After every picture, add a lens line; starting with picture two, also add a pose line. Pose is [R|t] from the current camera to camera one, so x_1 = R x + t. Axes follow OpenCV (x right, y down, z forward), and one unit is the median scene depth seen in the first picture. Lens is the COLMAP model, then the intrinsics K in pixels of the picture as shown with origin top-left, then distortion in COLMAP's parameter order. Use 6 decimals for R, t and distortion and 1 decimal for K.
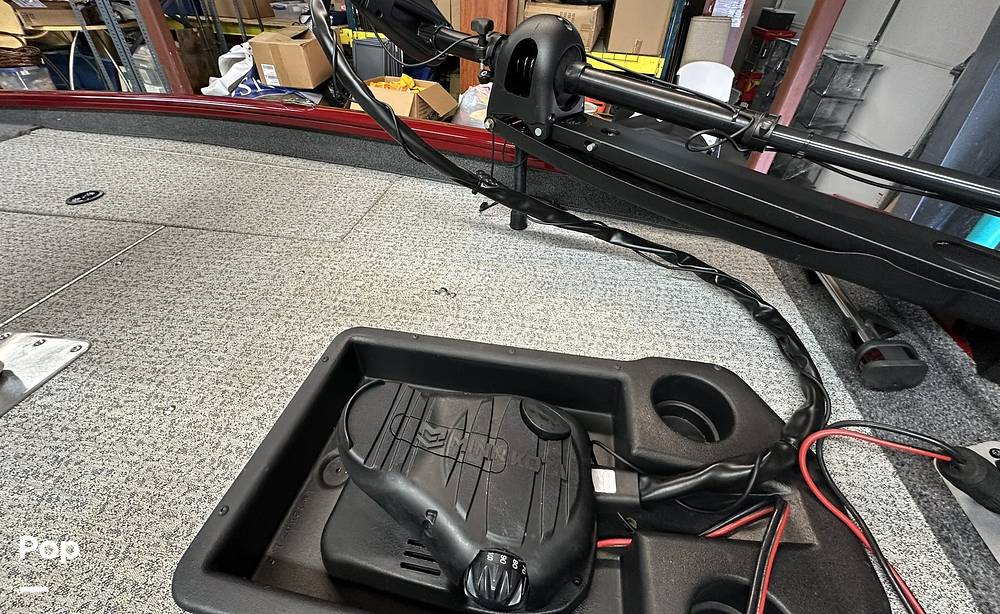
lens RADIAL K [[404.5, 0, 496.1], [0, 404.5, 234.9], [0, 0, 1]] dist [-0.001516, 0.000034]
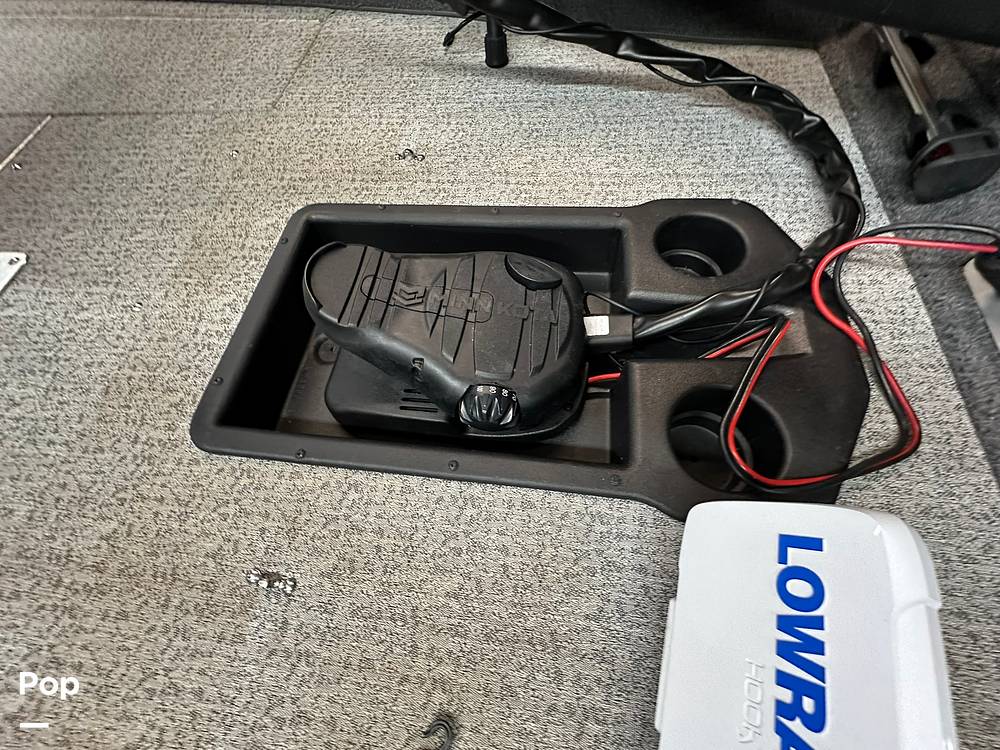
lens RADIAL K [[405.3, 0, 494.1], [0, 405.3, 373.6], [0, 0, 1]] dist [-0.001519, -0.000435]
pose [[0.994926, -0.091779, -0.041206, 0.050940], [0.100148, 0.864534, 0.492495, 0.200583], [-0.009576, -0.494124, 0.869339, 0.099844]]
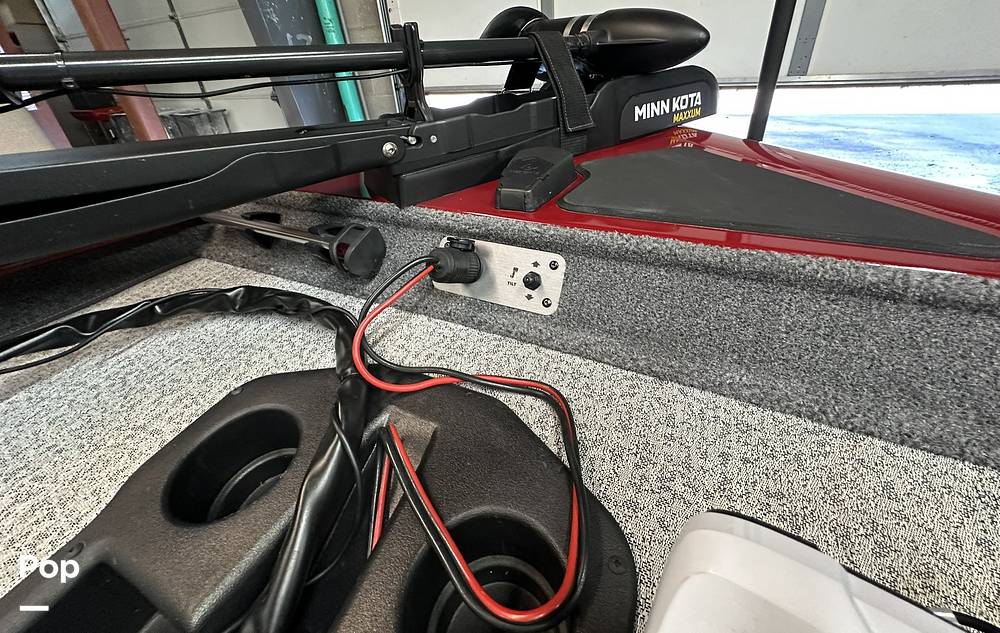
lens RADIAL K [[403.5, 0, 502.5], [0, 403.5, 258.5], [0, 0, 1]] dist [-0.002078, -0.000016]
pose [[0.257774, -0.517531, 0.815913, 0.260892], [0.605274, 0.744715, 0.281144, 0.284391], [-0.753124, 0.421380, 0.505217, 0.259000]]
